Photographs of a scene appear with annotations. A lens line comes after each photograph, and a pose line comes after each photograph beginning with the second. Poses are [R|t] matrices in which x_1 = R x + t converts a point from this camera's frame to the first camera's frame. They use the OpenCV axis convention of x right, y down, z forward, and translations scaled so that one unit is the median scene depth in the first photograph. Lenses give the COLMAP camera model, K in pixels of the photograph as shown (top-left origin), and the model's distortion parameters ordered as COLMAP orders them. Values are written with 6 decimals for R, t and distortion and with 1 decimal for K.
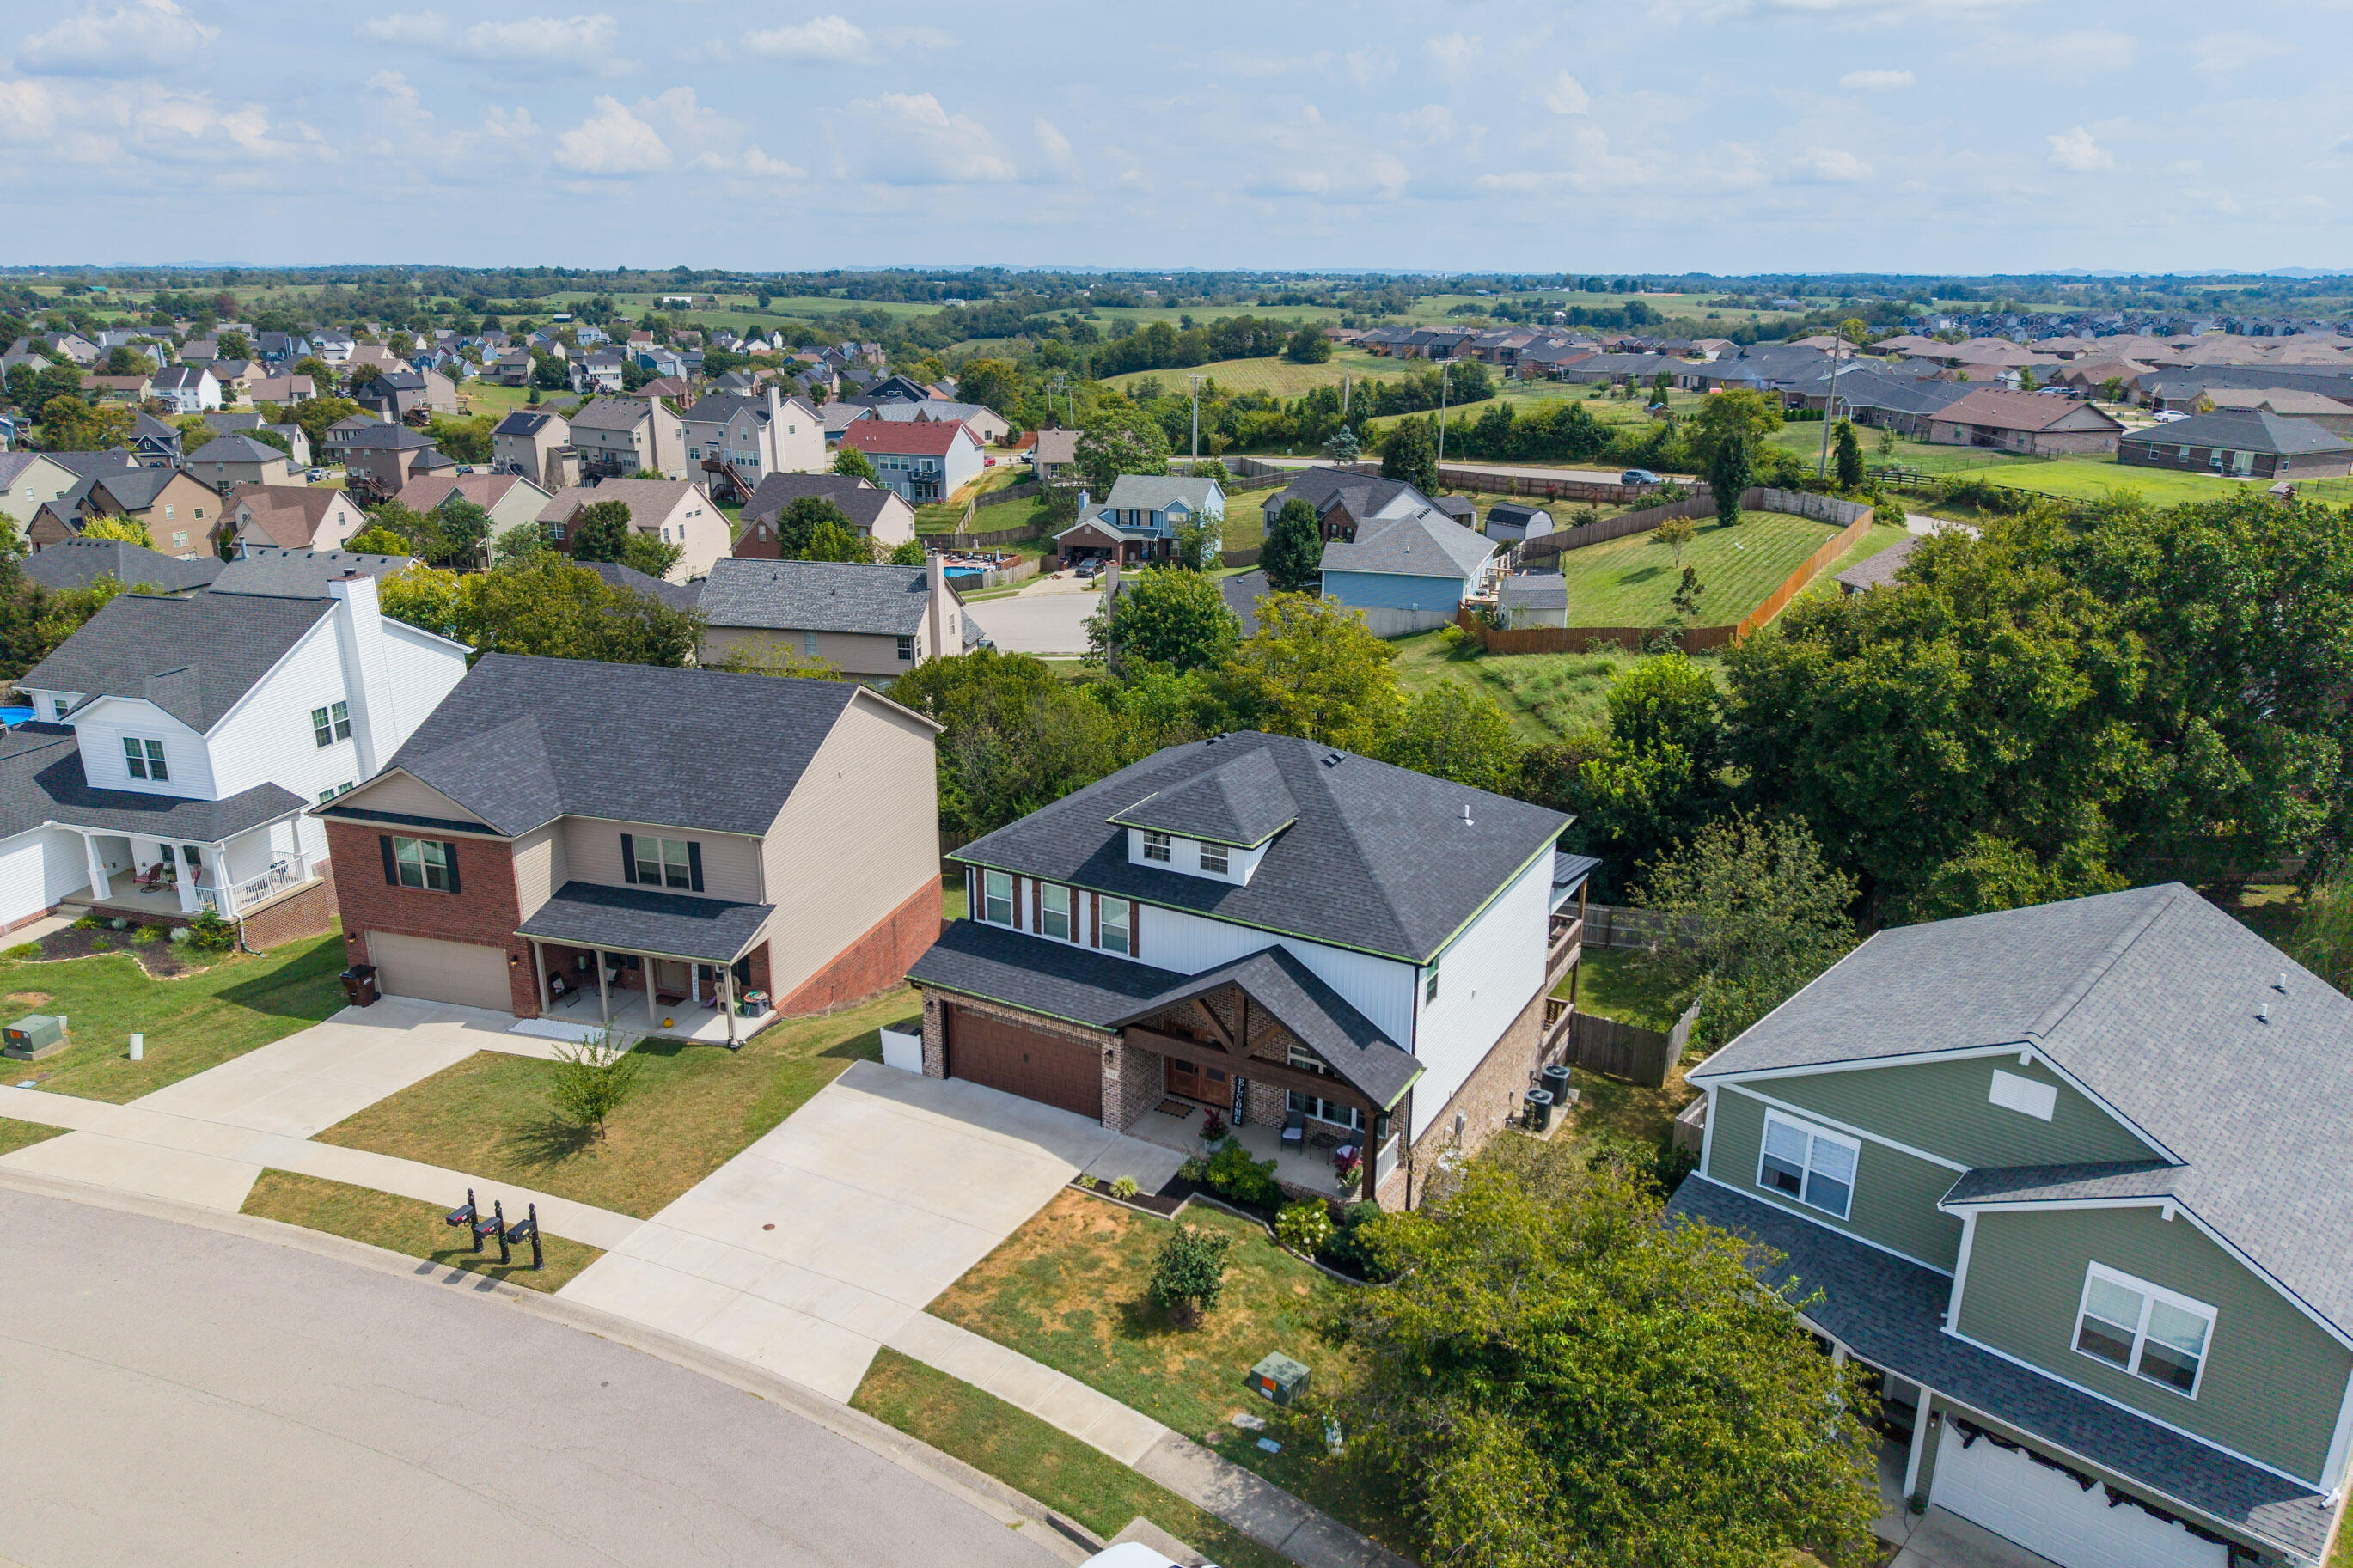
lens RADIAL K [[1564.2, 0, 1174.5], [0, 1564.2, 787.0], [0, 0, 1]] dist [0.027540, -0.028178]
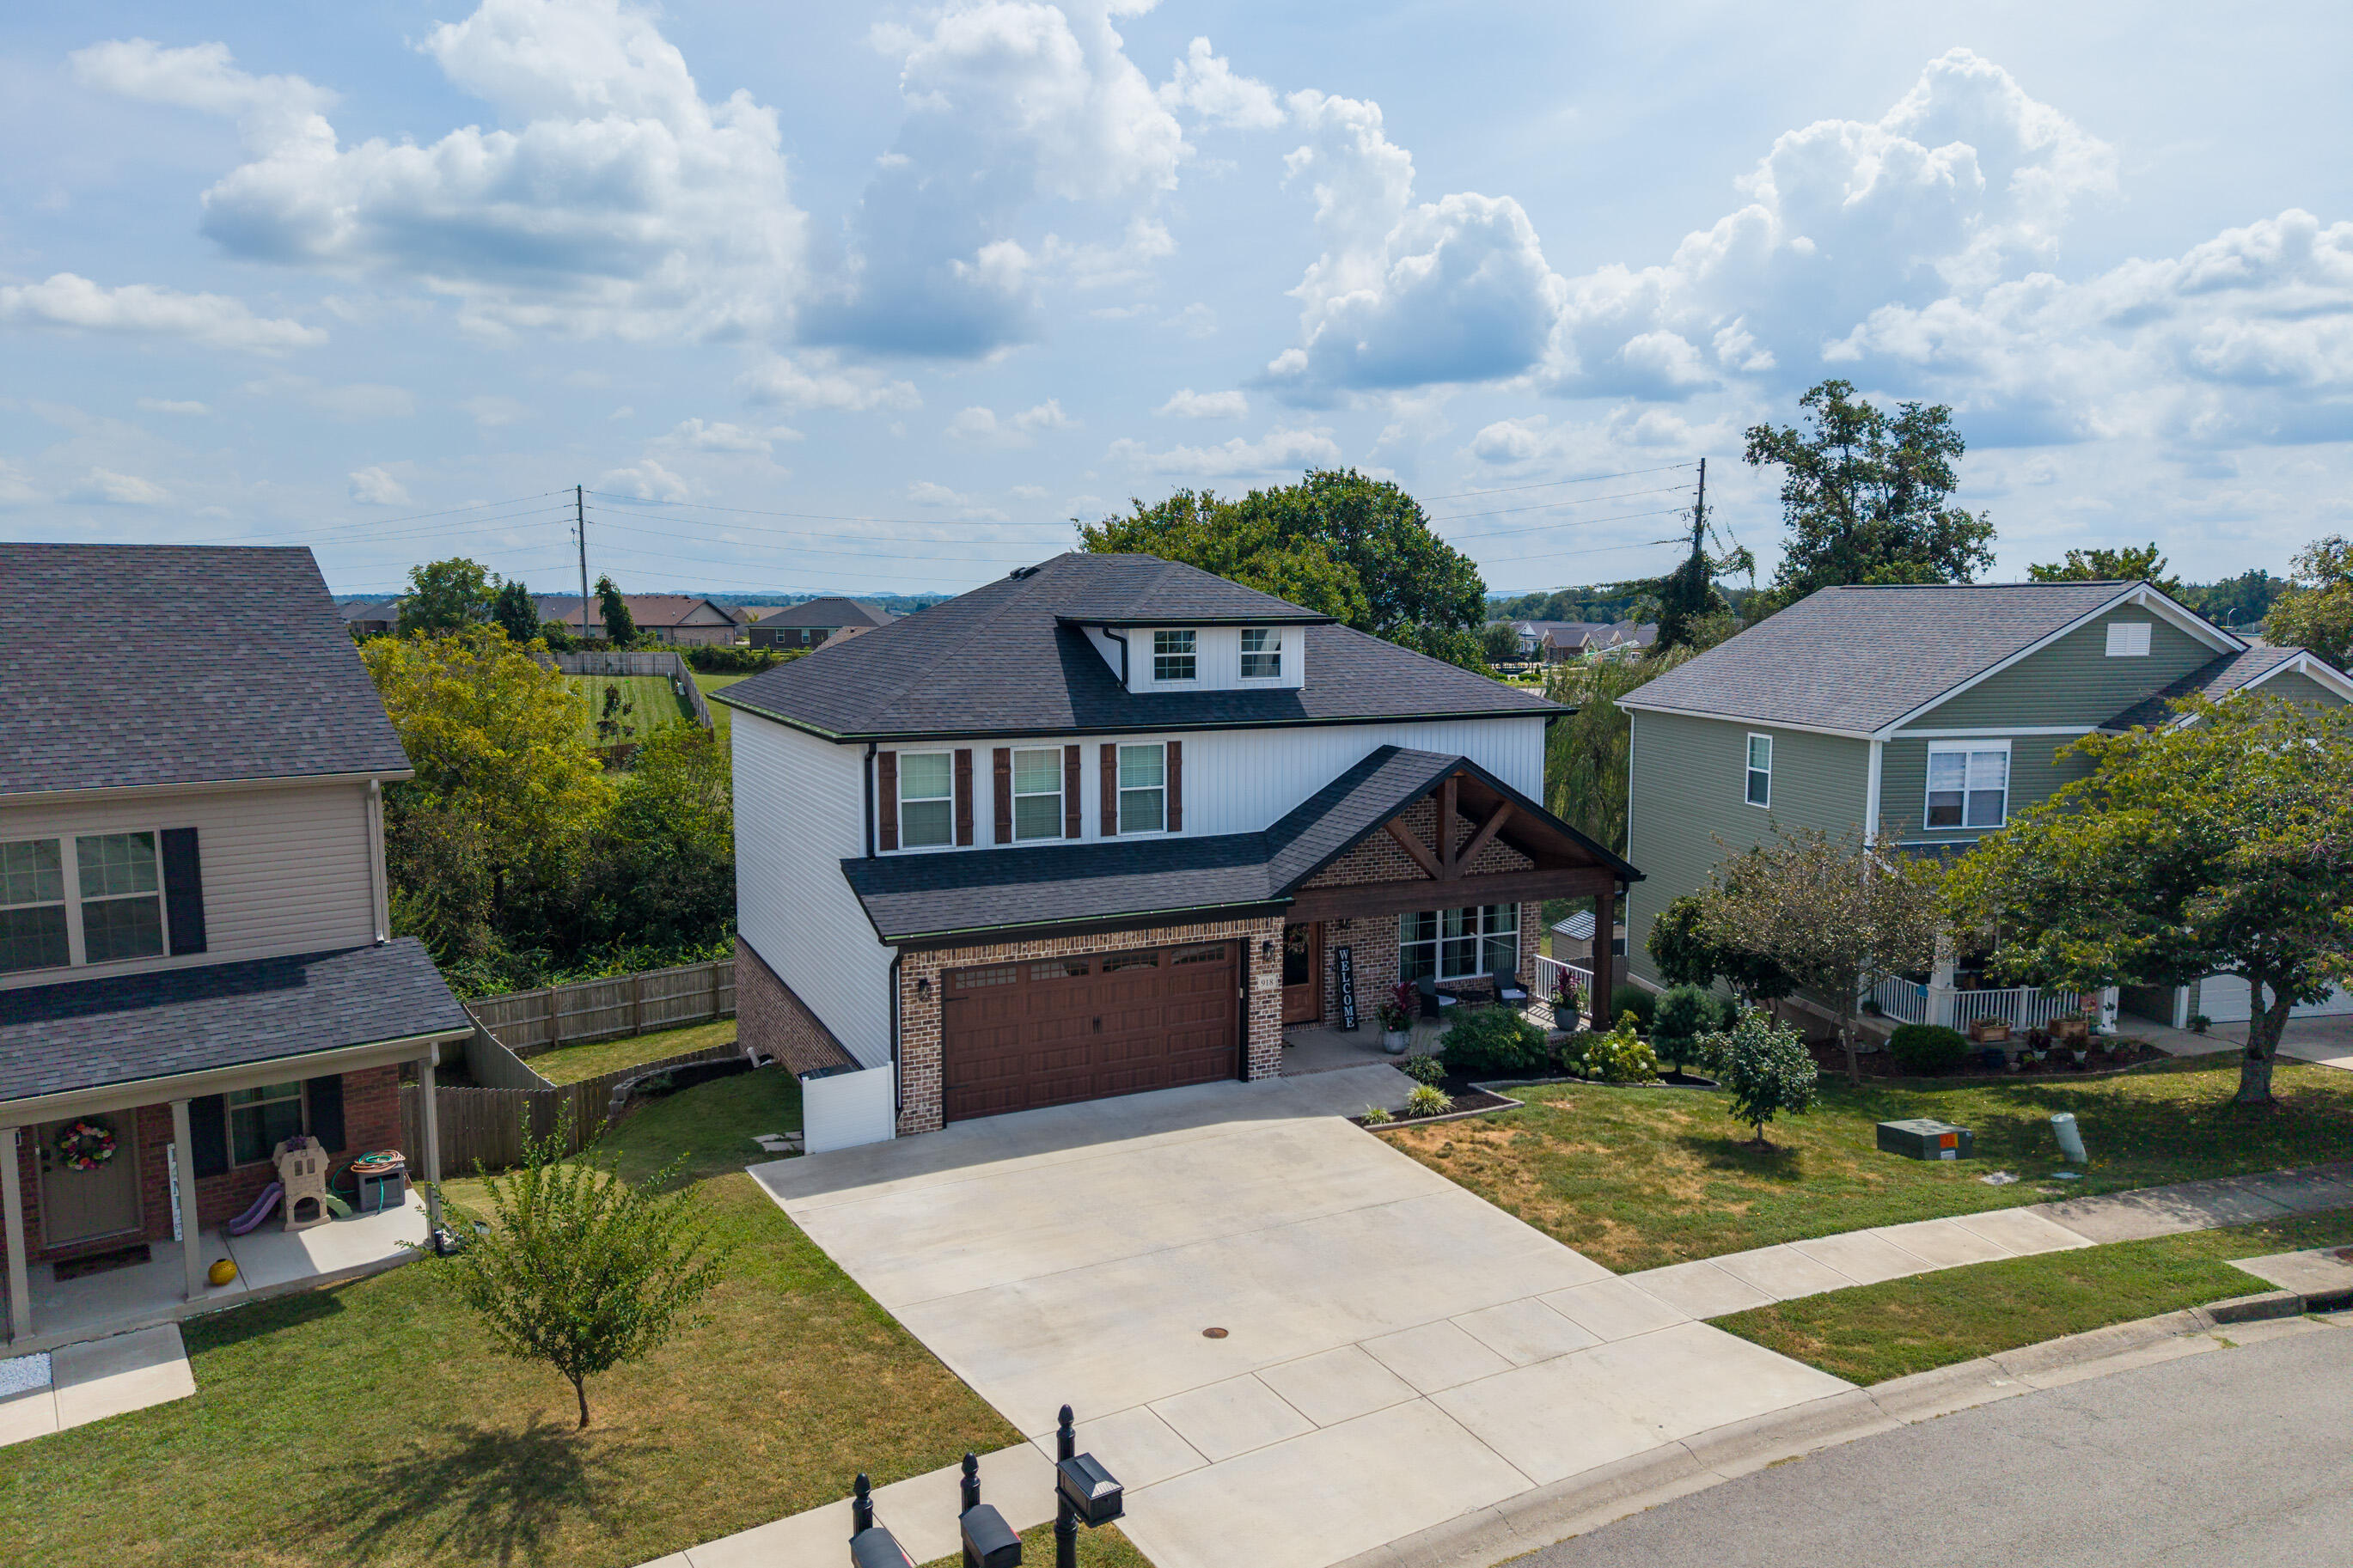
lens RADIAL K [[1564.2, 0, 1175.7], [0, 1564.2, 751.6], [0, 0, 1]] dist [0.027540, -0.028178]
pose [[0.574270, -0.081412, 0.814608, -0.560757], [0.254796, 0.963397, -0.083340, 0.133156], [-0.778006, 0.255419, 0.573994, 0.622514]]
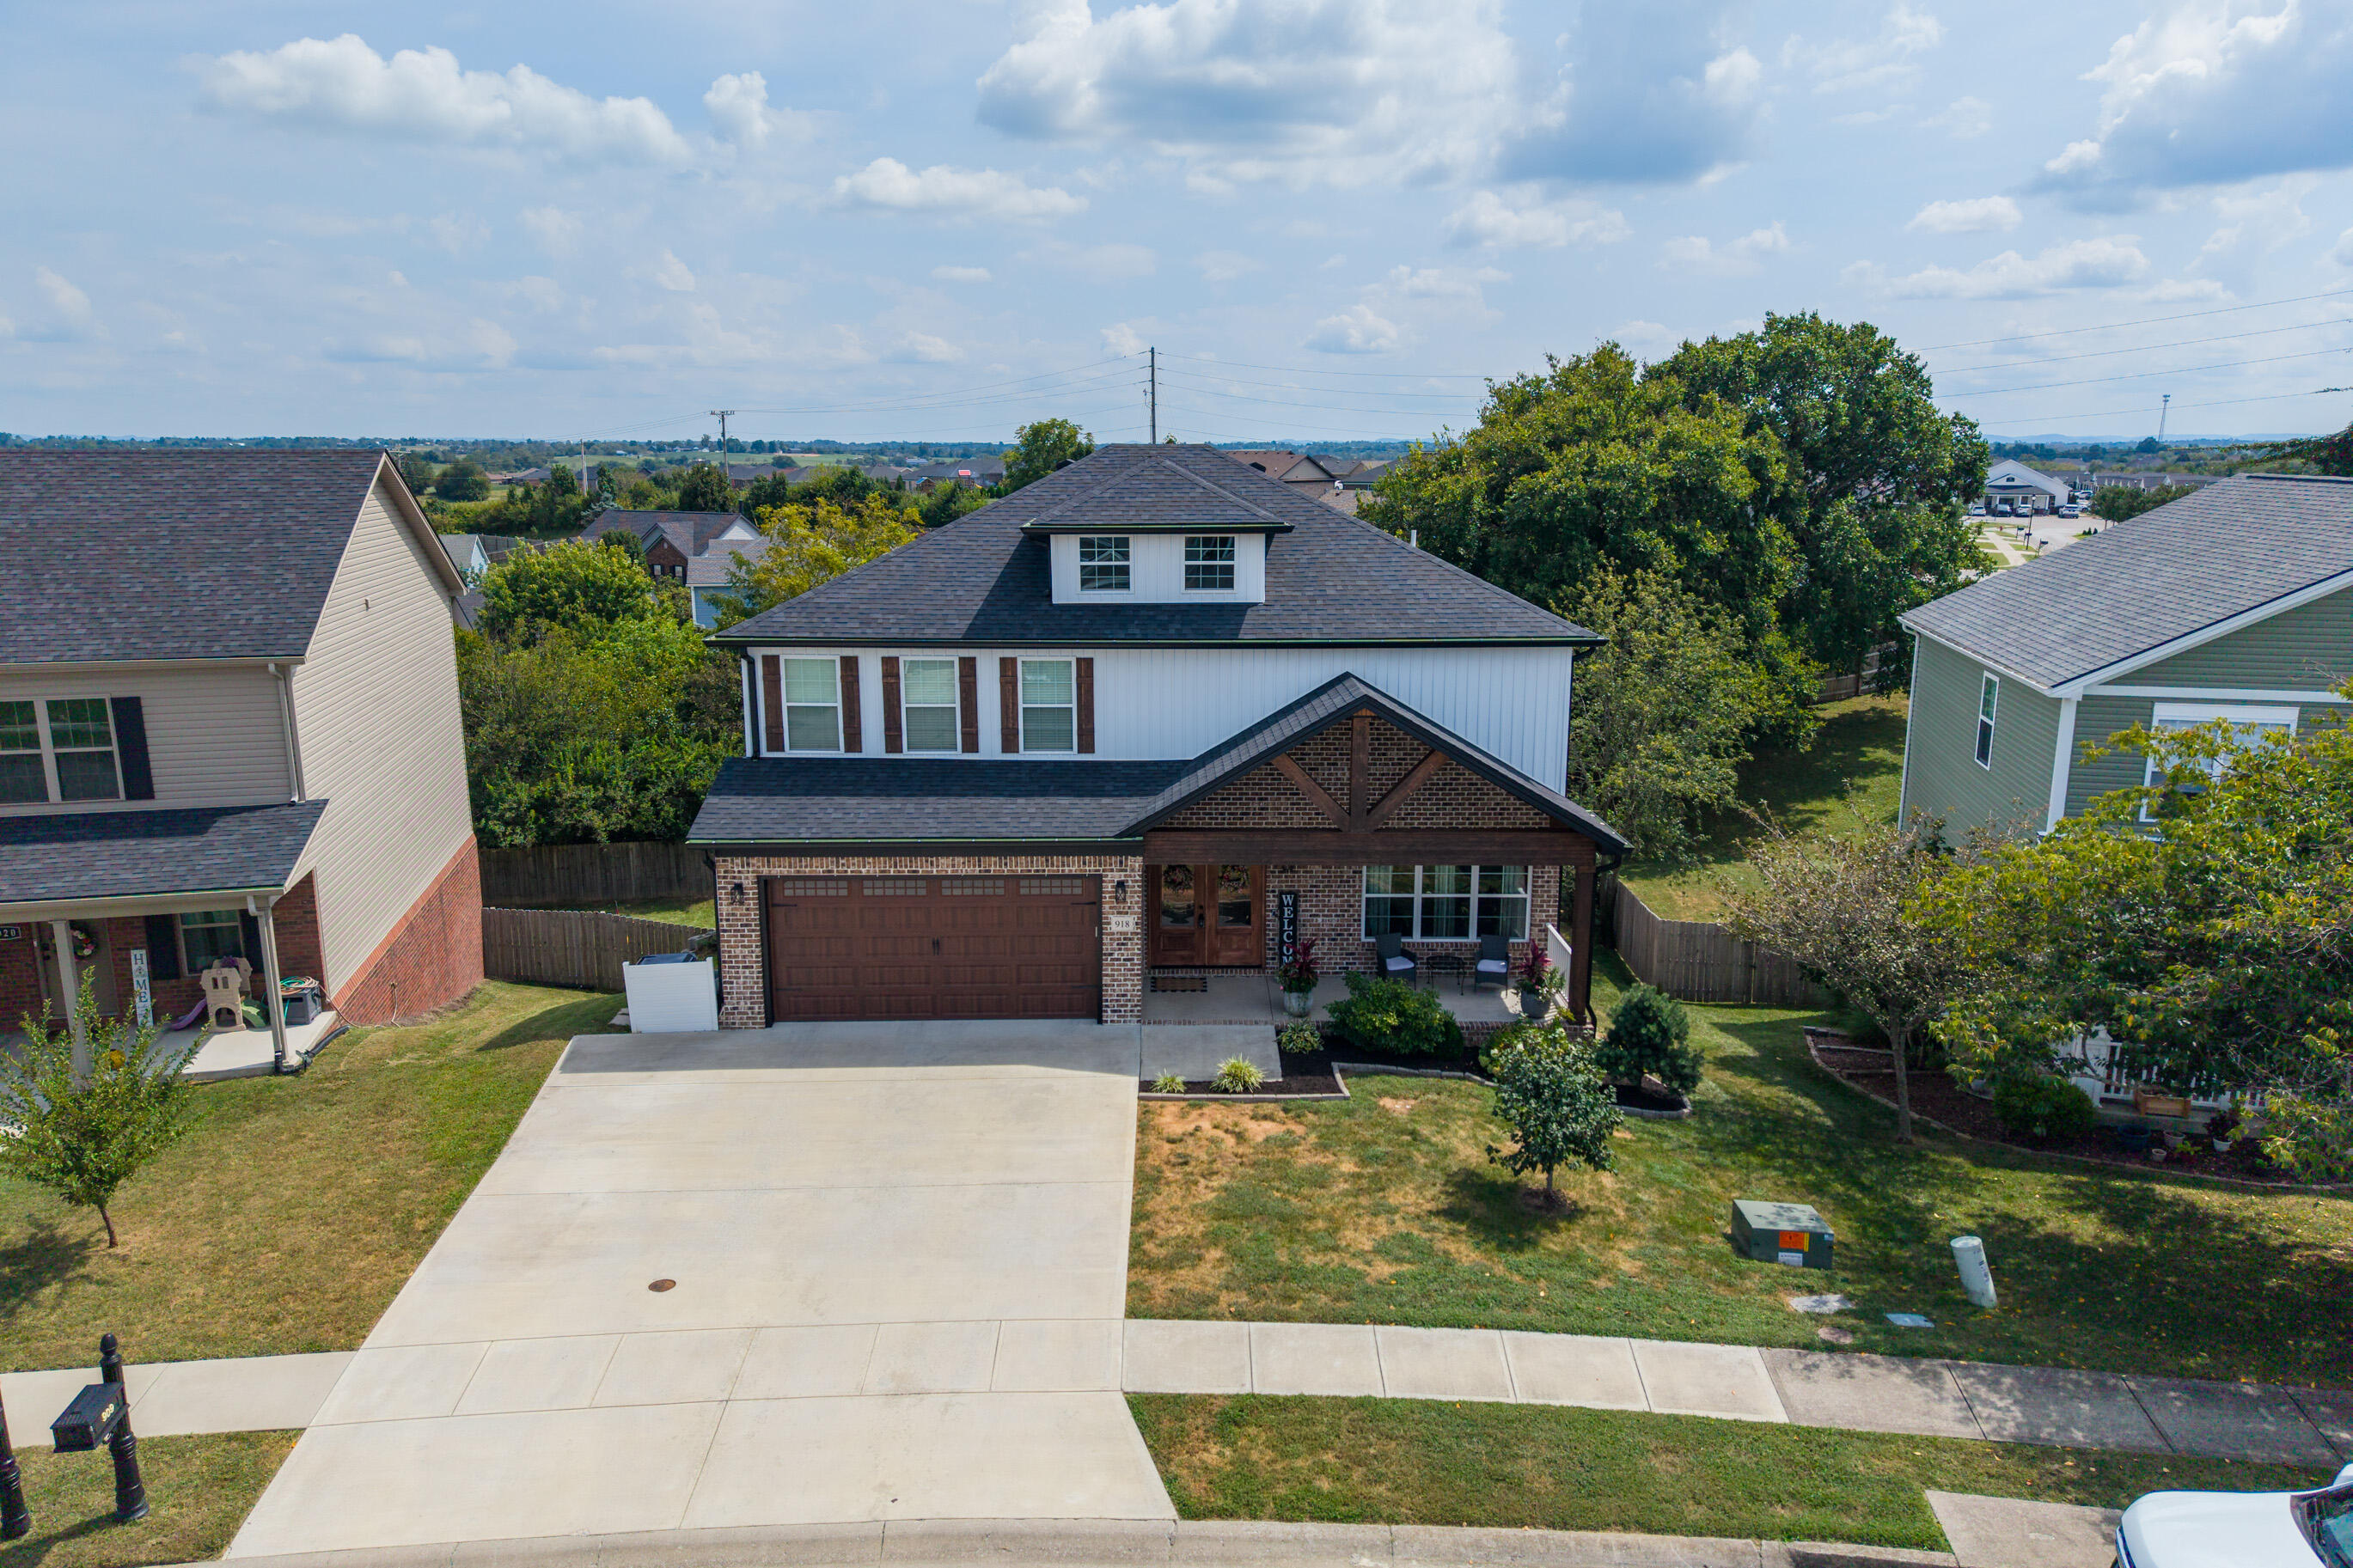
lens RADIAL K [[1564.2, 0, 1179.9], [0, 1564.2, 773.2], [0, 0, 1]] dist [0.027540, -0.028178]
pose [[0.864438, -0.104666, 0.491724, -0.300994], [0.157259, 0.985300, -0.066732, 0.166065], [-0.477511, 0.135014, 0.868190, 0.452099]]
